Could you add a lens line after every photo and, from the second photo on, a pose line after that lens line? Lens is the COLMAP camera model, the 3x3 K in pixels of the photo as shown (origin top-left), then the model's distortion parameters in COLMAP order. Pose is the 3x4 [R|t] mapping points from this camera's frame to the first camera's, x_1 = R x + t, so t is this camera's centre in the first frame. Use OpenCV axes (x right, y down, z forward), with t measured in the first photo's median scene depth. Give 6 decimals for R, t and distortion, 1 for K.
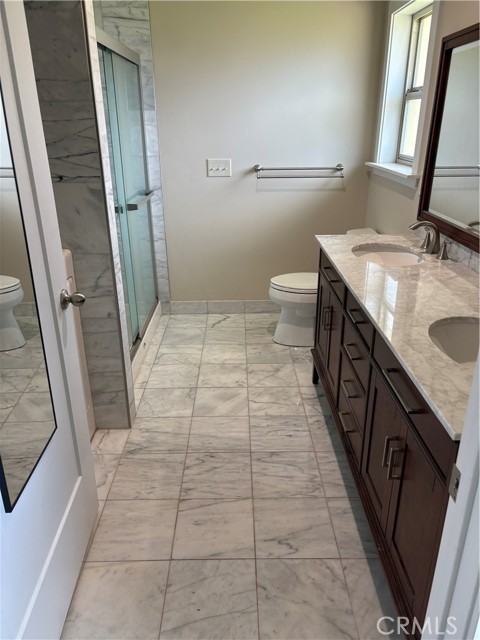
lens RADIAL K [[490.8, 0, 245.7], [0, 490.8, 321.0], [0, 0, 1]] dist [0.053792, -0.027976]
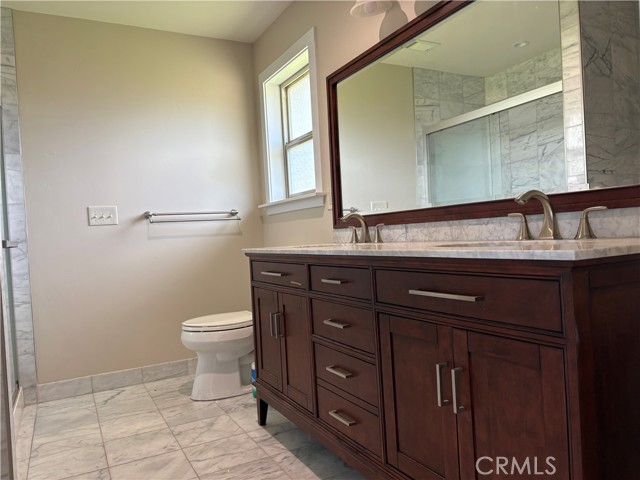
lens RADIAL K [[490.8, 0, 318.5], [0, 490.8, 237.6], [0, 0, 1]] dist [0.053792, -0.027976]
pose [[0.889514, -0.048829, 0.454290, -0.121808], [0.223487, 0.913713, -0.339385, 0.124127], [-0.398519, 0.403416, 0.823673, 0.126368]]
